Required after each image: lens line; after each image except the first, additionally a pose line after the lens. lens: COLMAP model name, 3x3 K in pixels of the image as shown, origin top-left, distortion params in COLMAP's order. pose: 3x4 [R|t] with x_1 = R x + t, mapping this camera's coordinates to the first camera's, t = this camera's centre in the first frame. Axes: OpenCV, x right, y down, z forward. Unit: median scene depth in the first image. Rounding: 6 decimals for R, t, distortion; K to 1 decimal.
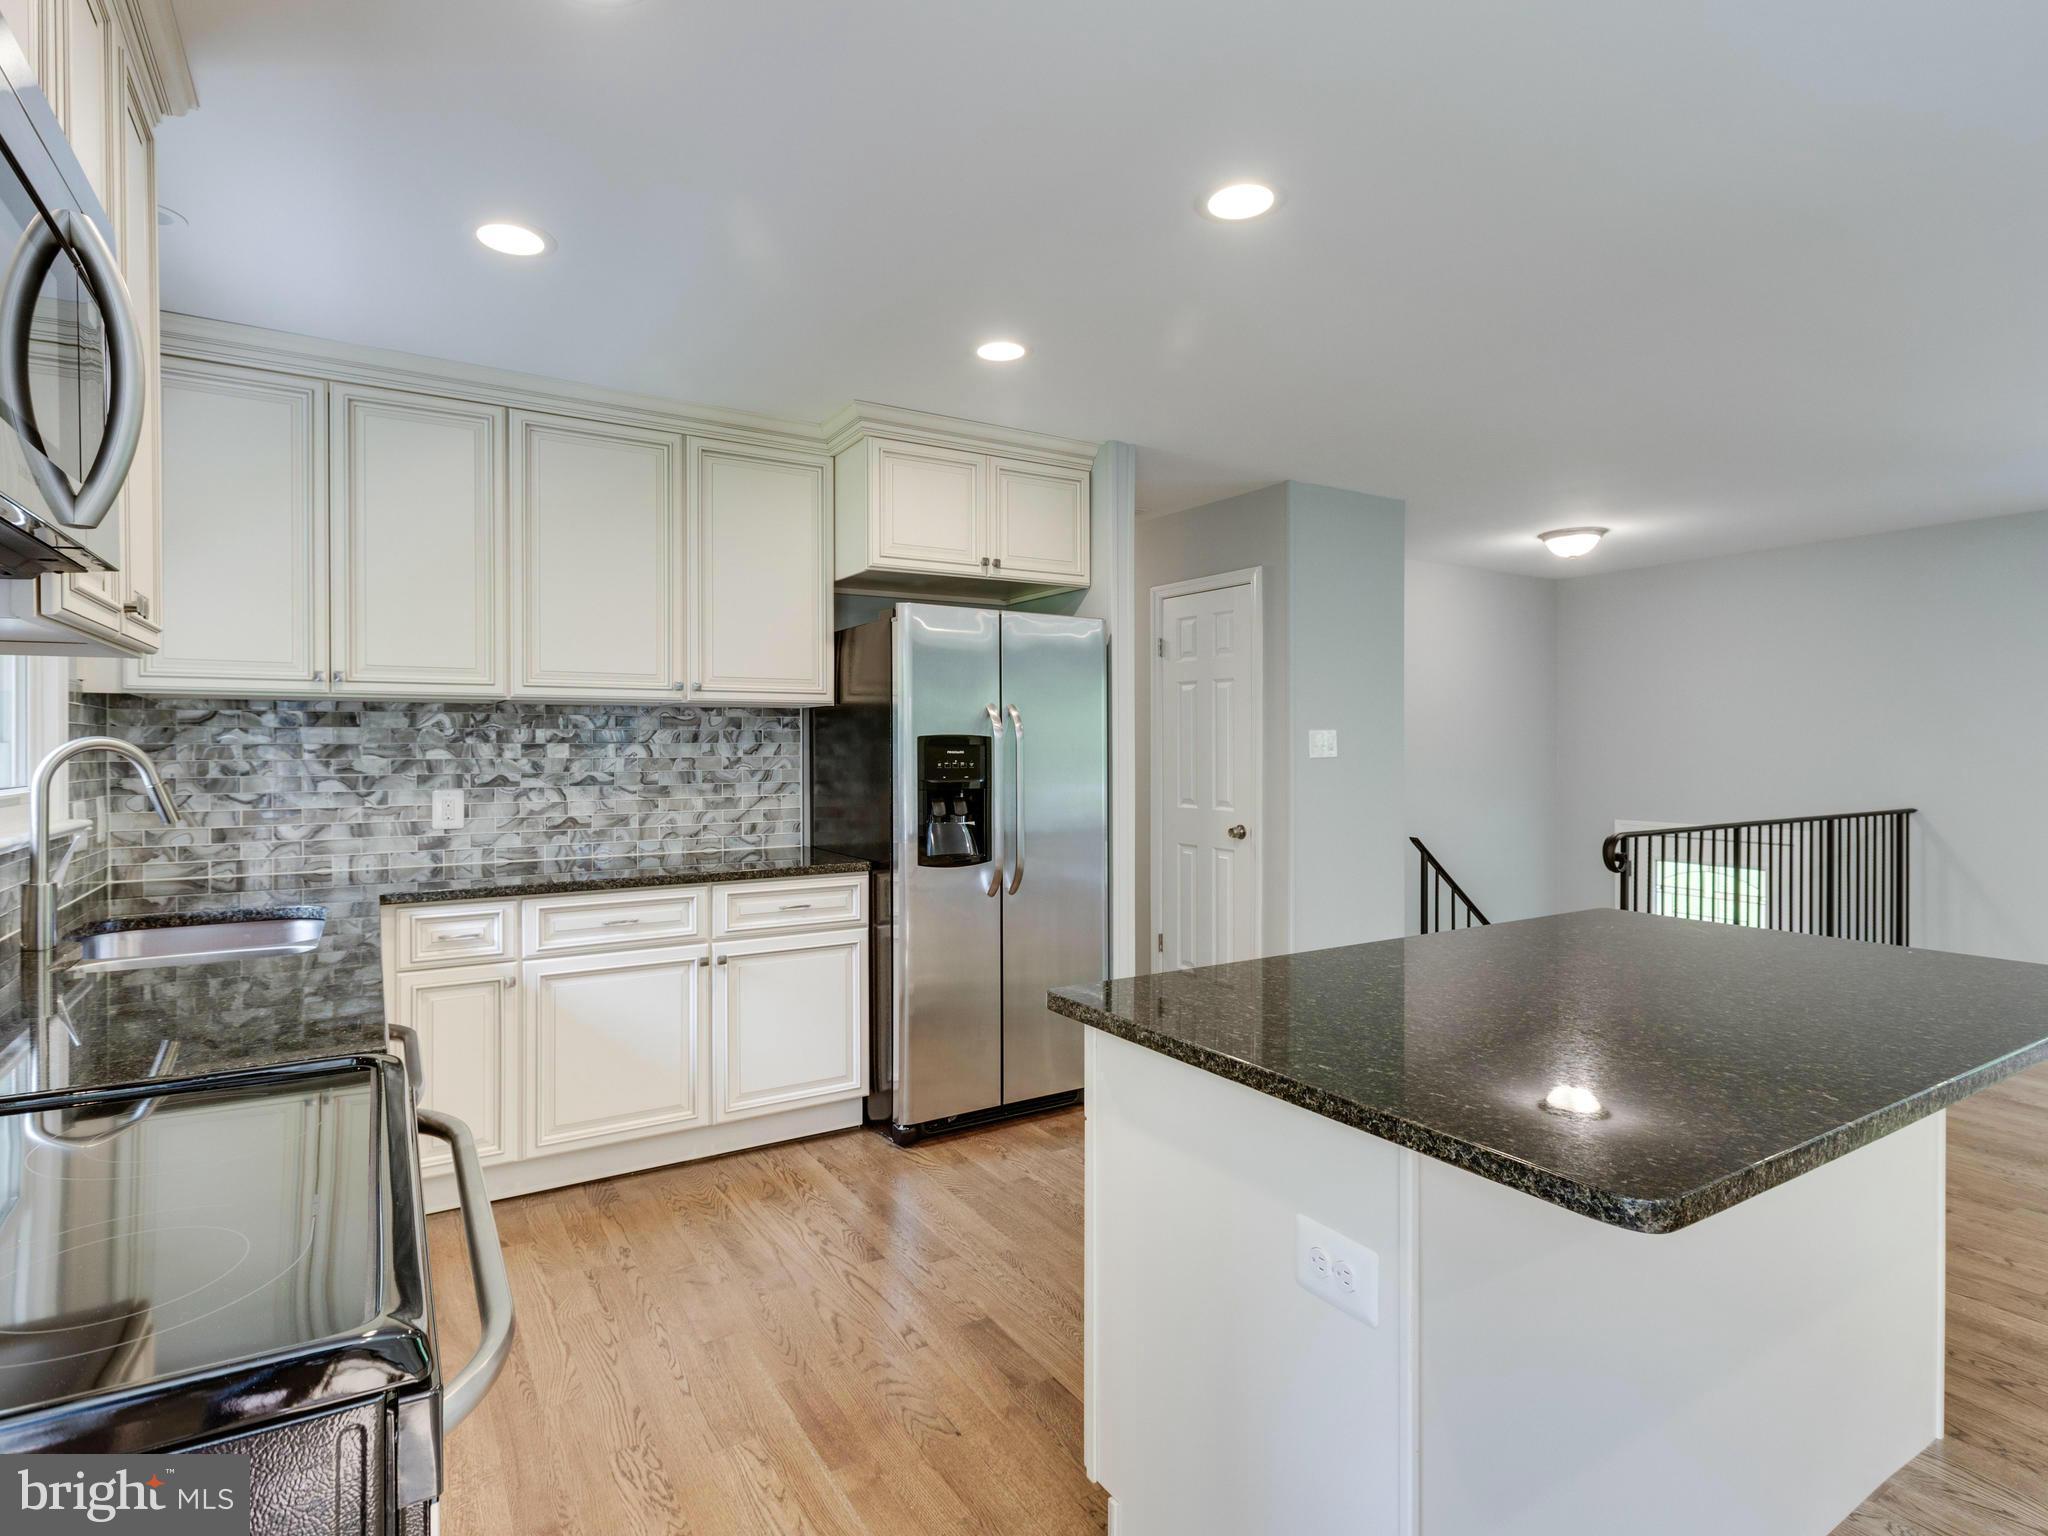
lens RADIAL K [[1039.8, 0, 1015.6], [0, 1039.8, 759.9], [0, 0, 1]] dist [-0.001676, 0.000311]
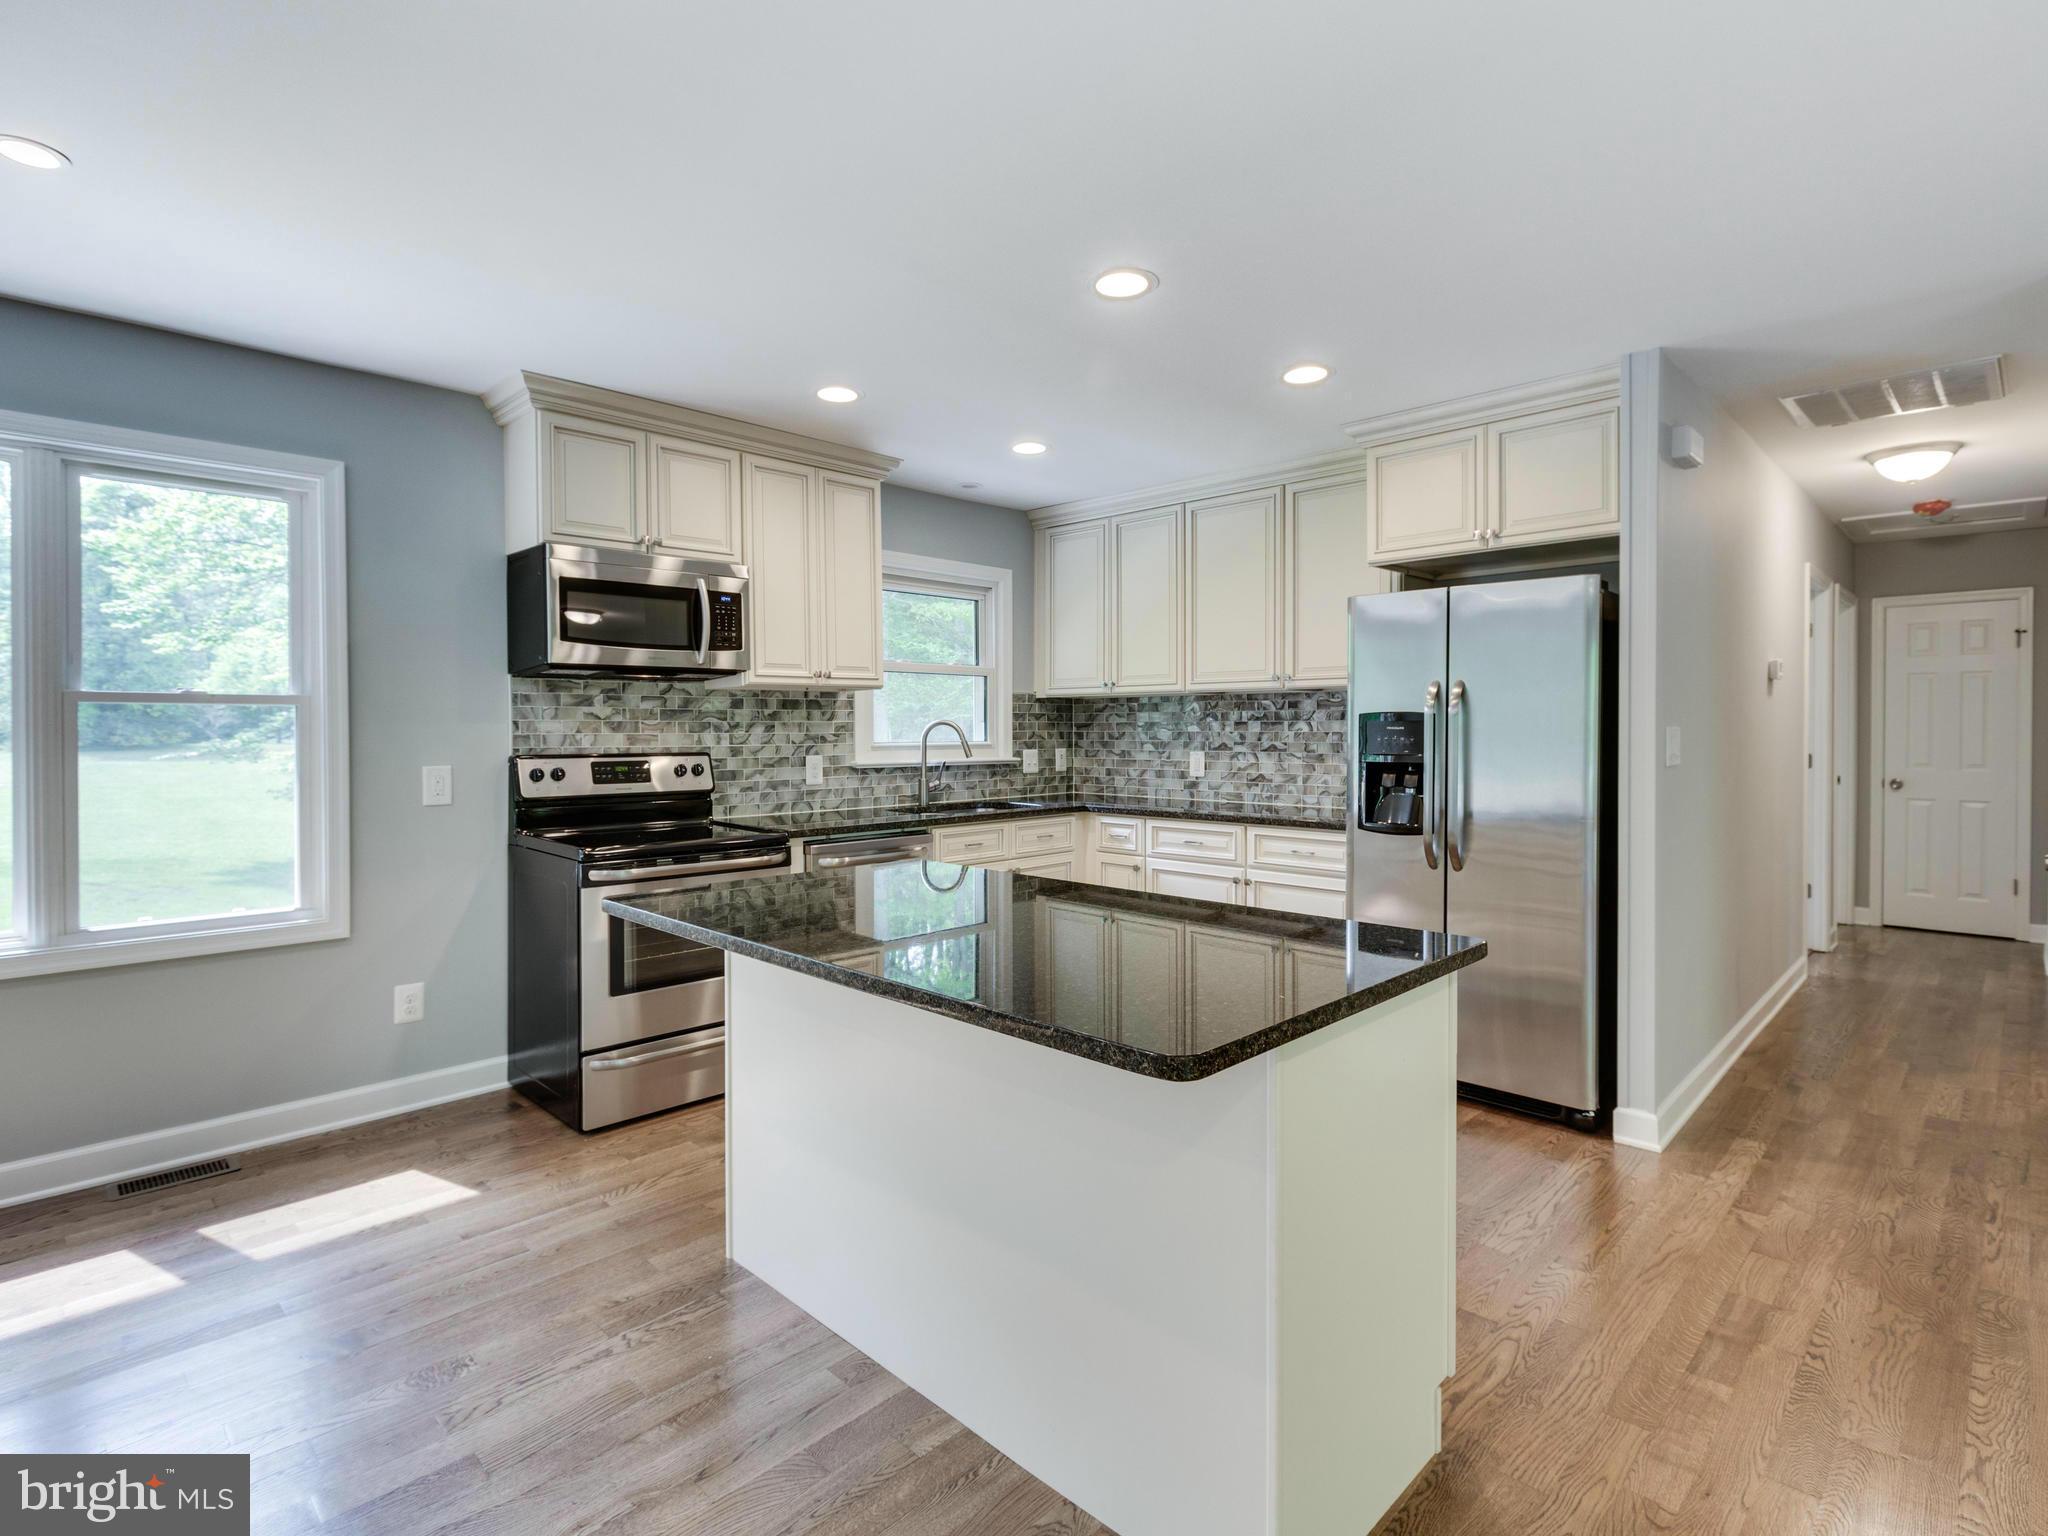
lens RADIAL K [[1039.8, 0, 1015.6], [0, 1039.8, 759.9], [0, 0, 1]] dist [-0.001676, 0.000311]
pose [[0.239023, 0.032932, -0.970455, 0.875338], [-0.009872, 0.999455, 0.031485, -0.004665], [0.970964, 0.002055, 0.239218, 0.356589]]
